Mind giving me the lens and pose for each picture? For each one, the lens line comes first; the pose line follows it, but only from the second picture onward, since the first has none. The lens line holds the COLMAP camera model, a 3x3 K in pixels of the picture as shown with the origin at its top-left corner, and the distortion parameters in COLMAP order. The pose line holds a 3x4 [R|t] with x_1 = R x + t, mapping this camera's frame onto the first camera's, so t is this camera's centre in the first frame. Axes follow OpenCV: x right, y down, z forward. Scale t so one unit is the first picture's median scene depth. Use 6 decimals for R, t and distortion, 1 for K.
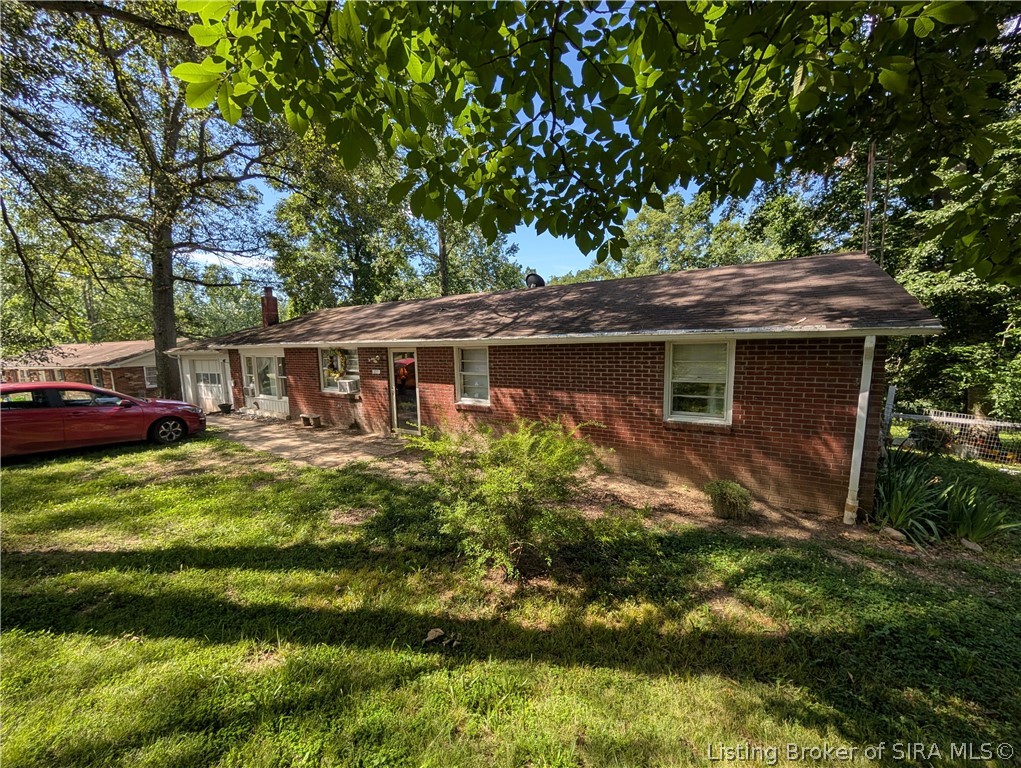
lens RADIAL K [[382.7, 0, 511.6], [0, 382.7, 387.4], [0, 0, 1]] dist [0.001450, 0.000102]
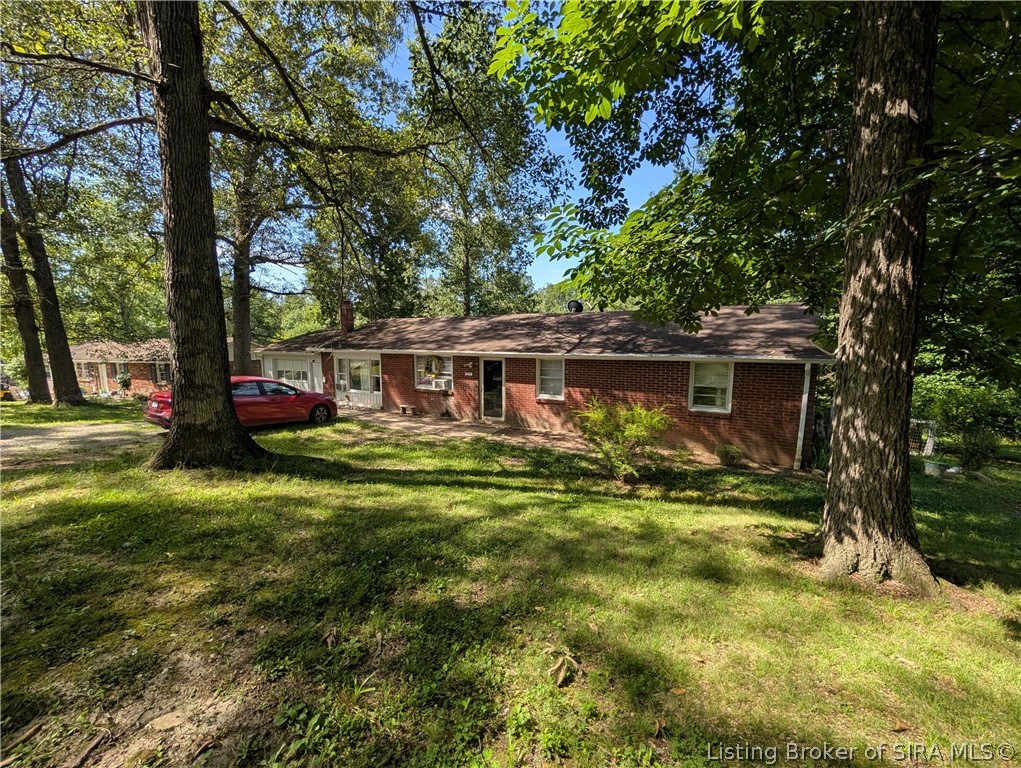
lens RADIAL K [[383.7, 0, 510.7], [0, 383.7, 388.1], [0, 0, 1]] dist [-0.002553, 0.000051]
pose [[0.998874, 0.020687, 0.042683, -0.352898], [-0.020634, 0.999786, -0.001687, 0.011445], [-0.042708, 0.000805, 0.999087, -0.484022]]
